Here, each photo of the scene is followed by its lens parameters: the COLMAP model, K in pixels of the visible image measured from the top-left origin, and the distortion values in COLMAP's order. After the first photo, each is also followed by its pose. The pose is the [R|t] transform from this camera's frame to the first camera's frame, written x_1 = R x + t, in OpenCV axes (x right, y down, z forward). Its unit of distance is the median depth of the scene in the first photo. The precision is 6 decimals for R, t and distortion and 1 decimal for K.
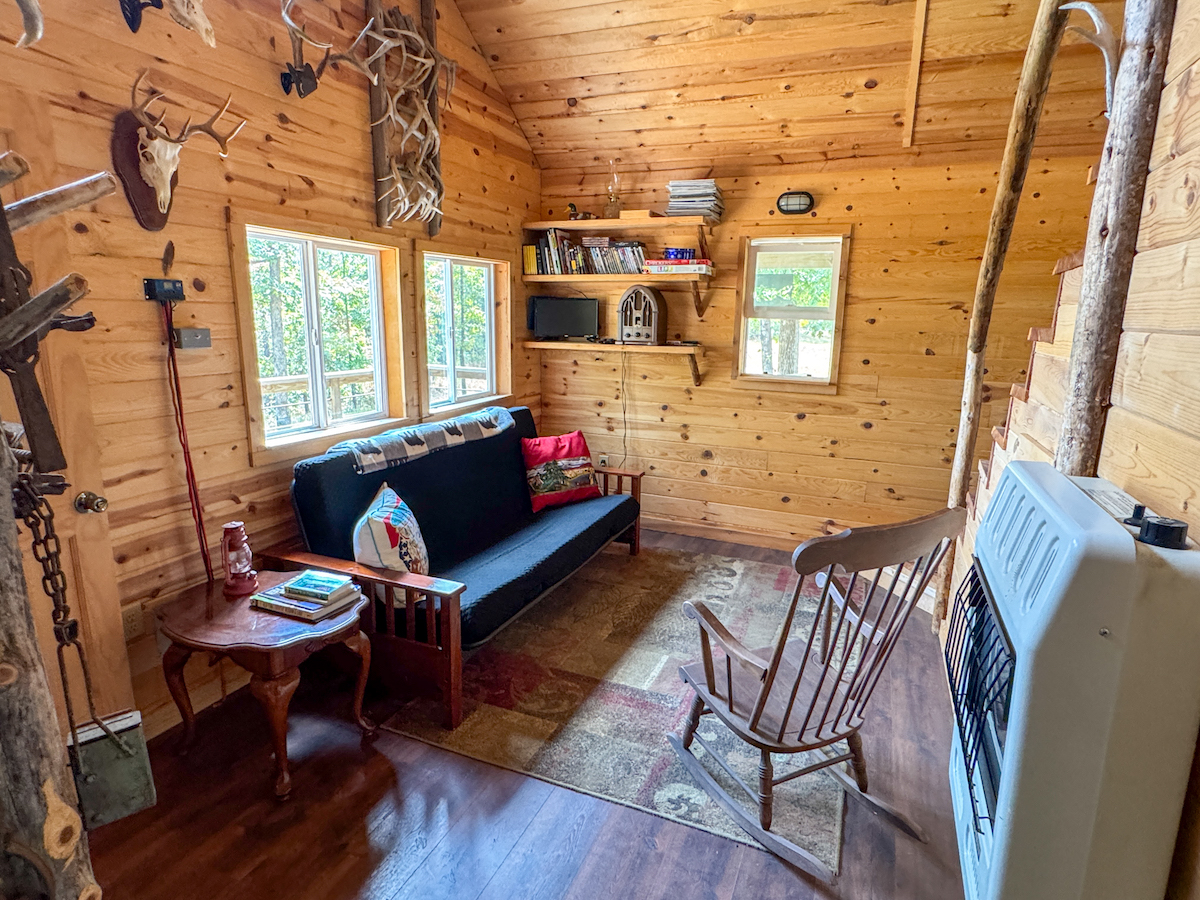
lens RADIAL K [[659.6, 0, 599.6], [0, 659.6, 450.5], [0, 0, 1]] dist [-0.004041, 0.000083]
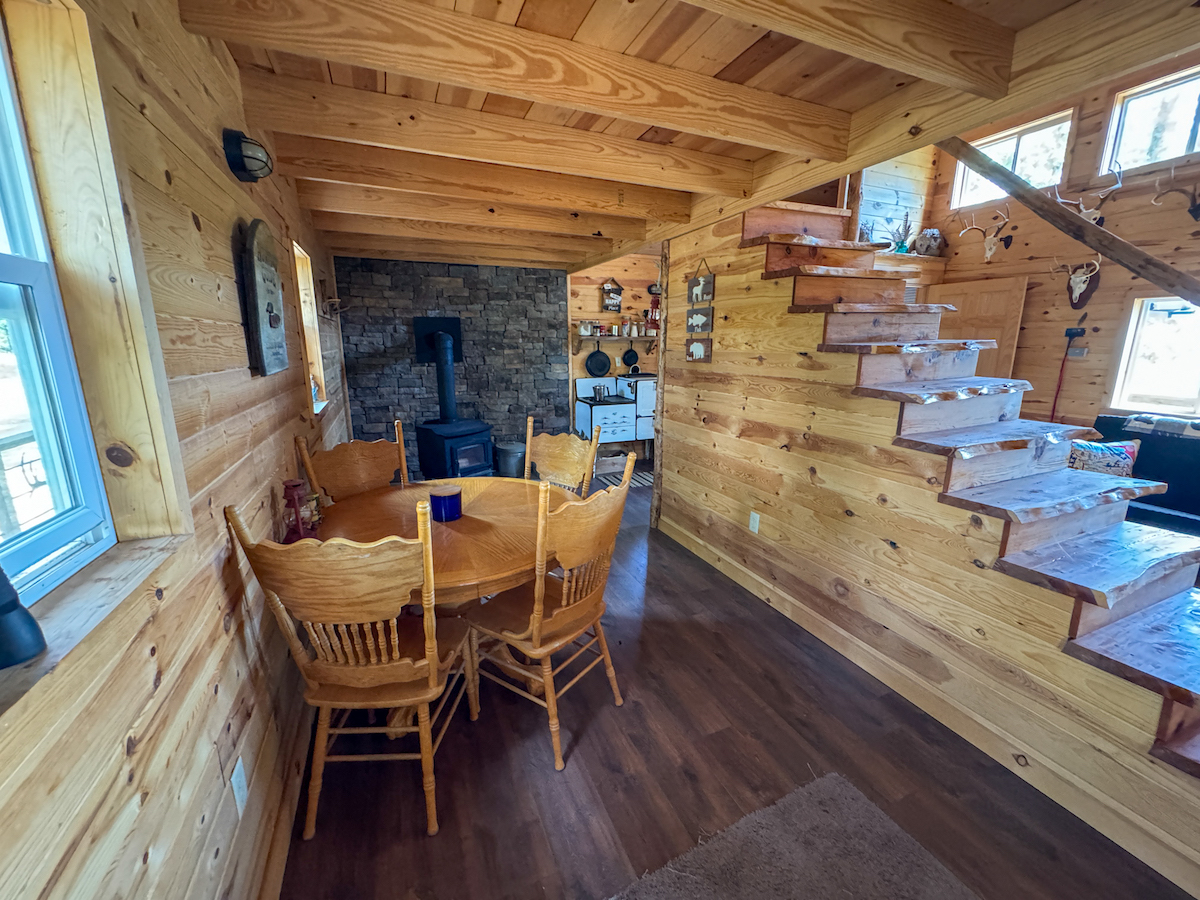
lens RADIAL K [[479.1, 0, 599.4], [0, 479.1, 449.1], [0, 0, 1]] dist [-0.005252, 0.000852]
pose [[-0.694060, 0.138201, -0.706527, 1.142095], [-0.162359, 0.926070, 0.340639, -0.092404], [0.701370, 0.351135, -0.620310, 0.596424]]
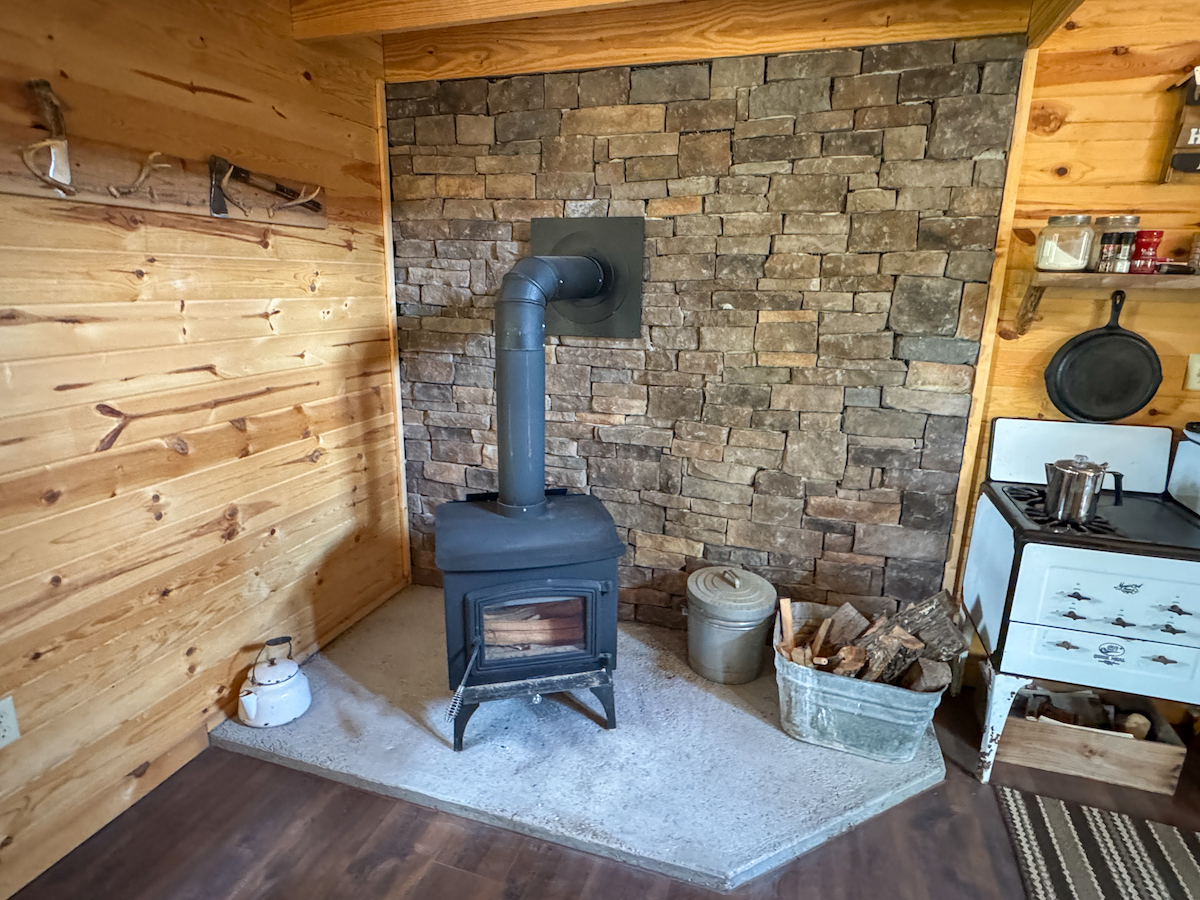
lens RADIAL K [[659.6, 0, 596.2], [0, 659.6, 452.0], [0, 0, 1]] dist [-0.004041, 0.000083]
pose [[-0.995353, -0.016472, -0.094875, 0.542906], [-0.056686, 0.896688, 0.439019, 0.005673], [0.077842, 0.442356, -0.893455, 0.079300]]
